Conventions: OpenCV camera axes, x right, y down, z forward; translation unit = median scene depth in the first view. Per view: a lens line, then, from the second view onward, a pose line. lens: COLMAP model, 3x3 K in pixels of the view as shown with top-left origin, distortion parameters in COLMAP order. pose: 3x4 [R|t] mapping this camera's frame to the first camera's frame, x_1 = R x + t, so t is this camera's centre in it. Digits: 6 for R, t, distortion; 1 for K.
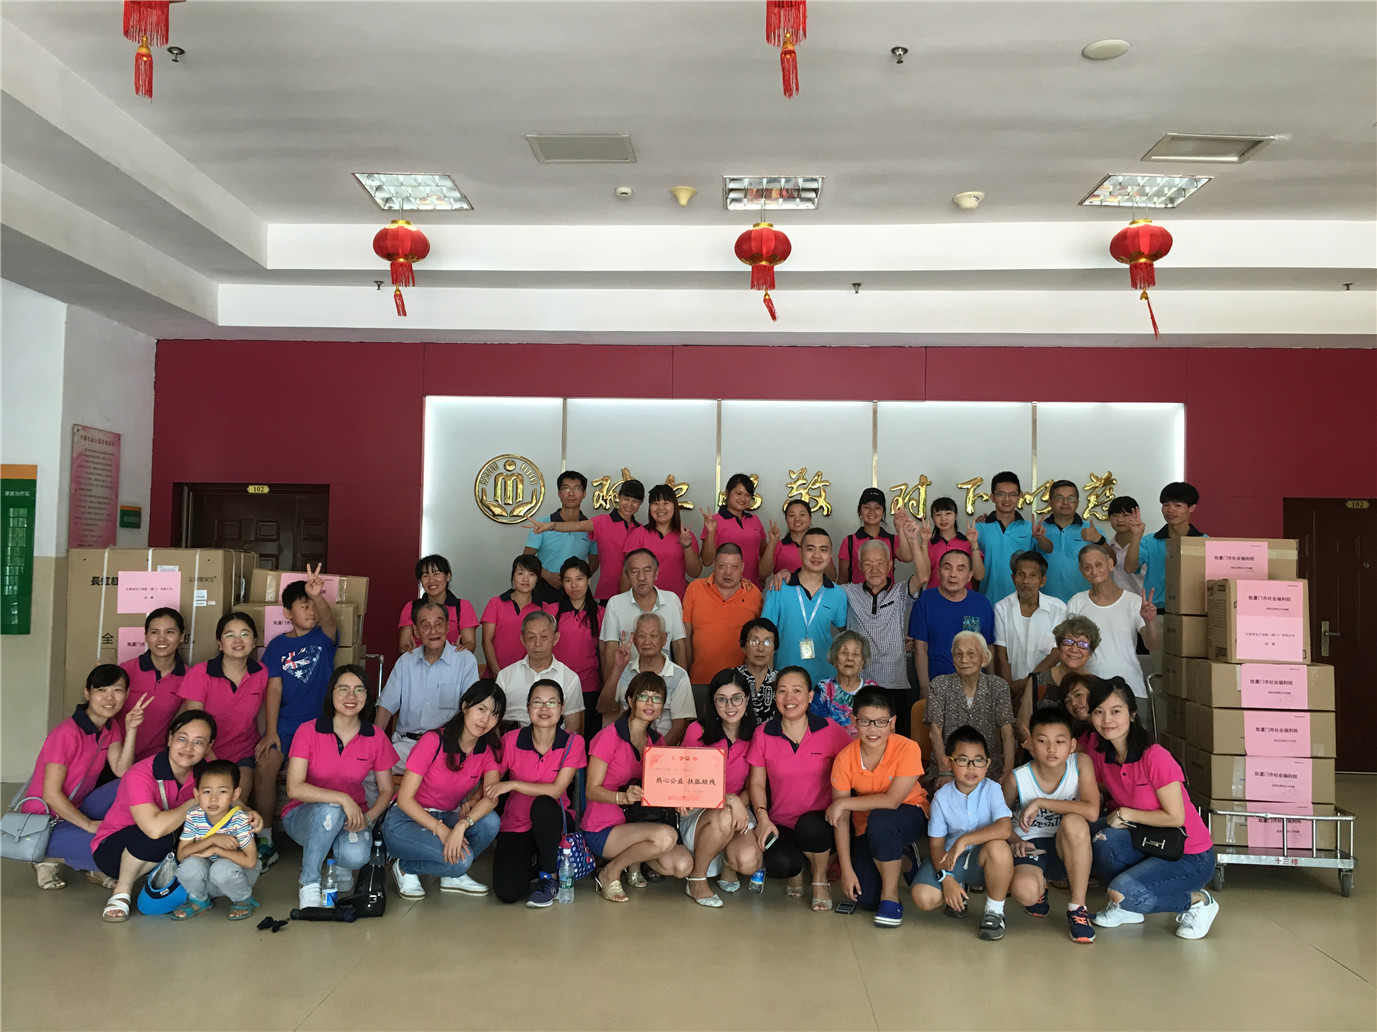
lens RADIAL K [[1168.8, 0, 686.2], [0, 1168.8, 479.0], [0, 0, 1]] dist [0.017478, 0.009972]
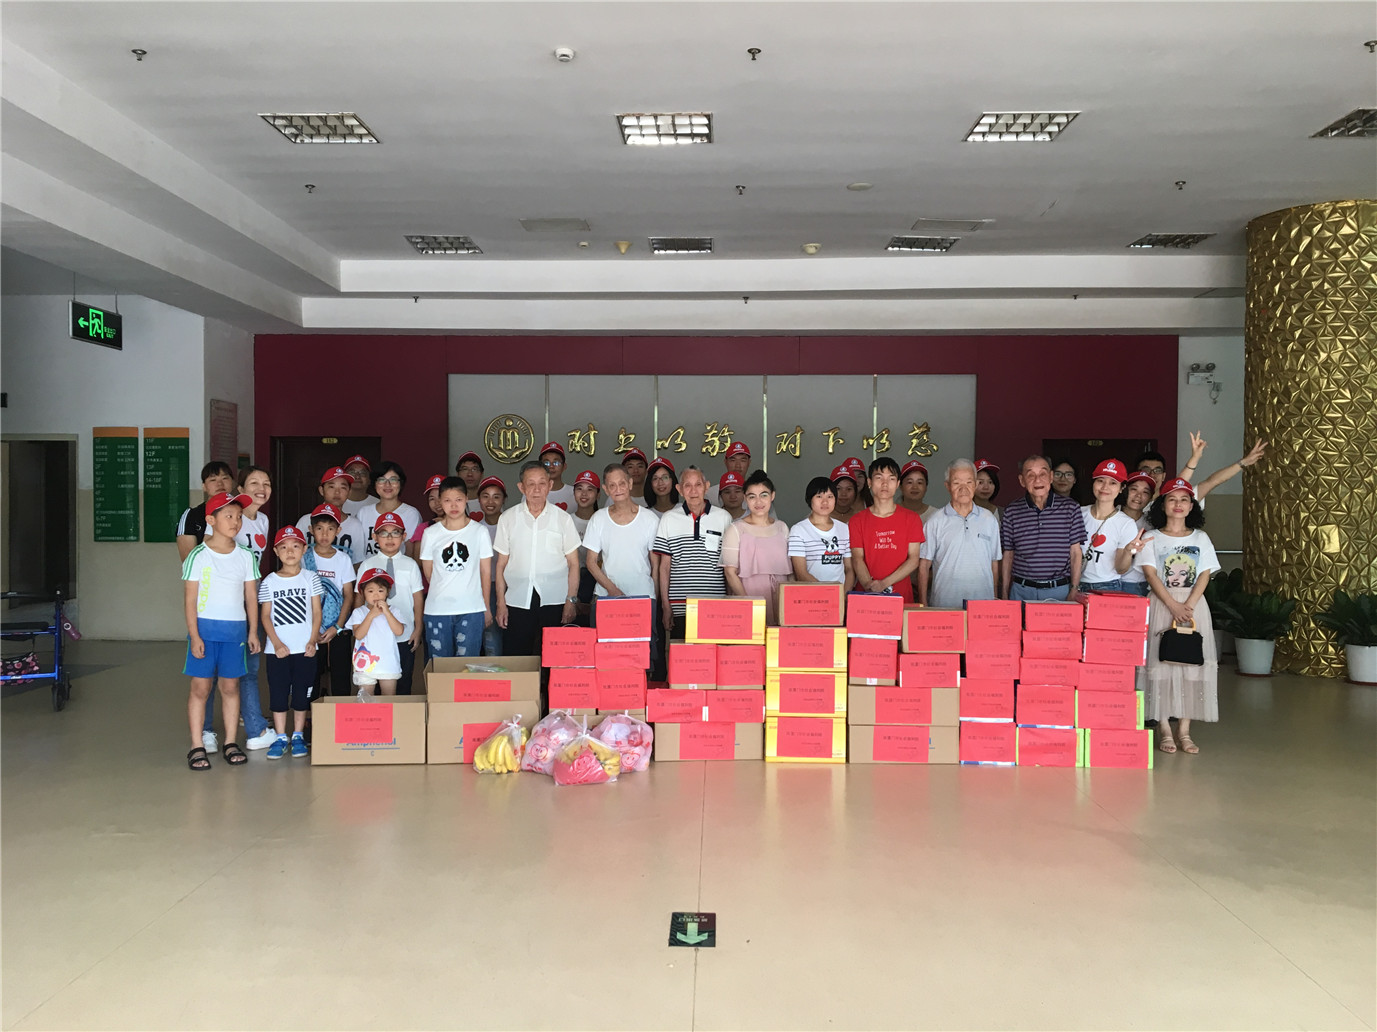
lens RADIAL K [[1152.0, 0, 688.5], [0, 1152.0, 516.0], [0, 0, 1]] dist [0.018802, 0.001186]
pose [[0.999764, -0.013007, 0.017414, 0.044792], [0.011318, 0.995526, 0.093811, -0.029900], [-0.018556, -0.093592, 0.995438, -0.448457]]
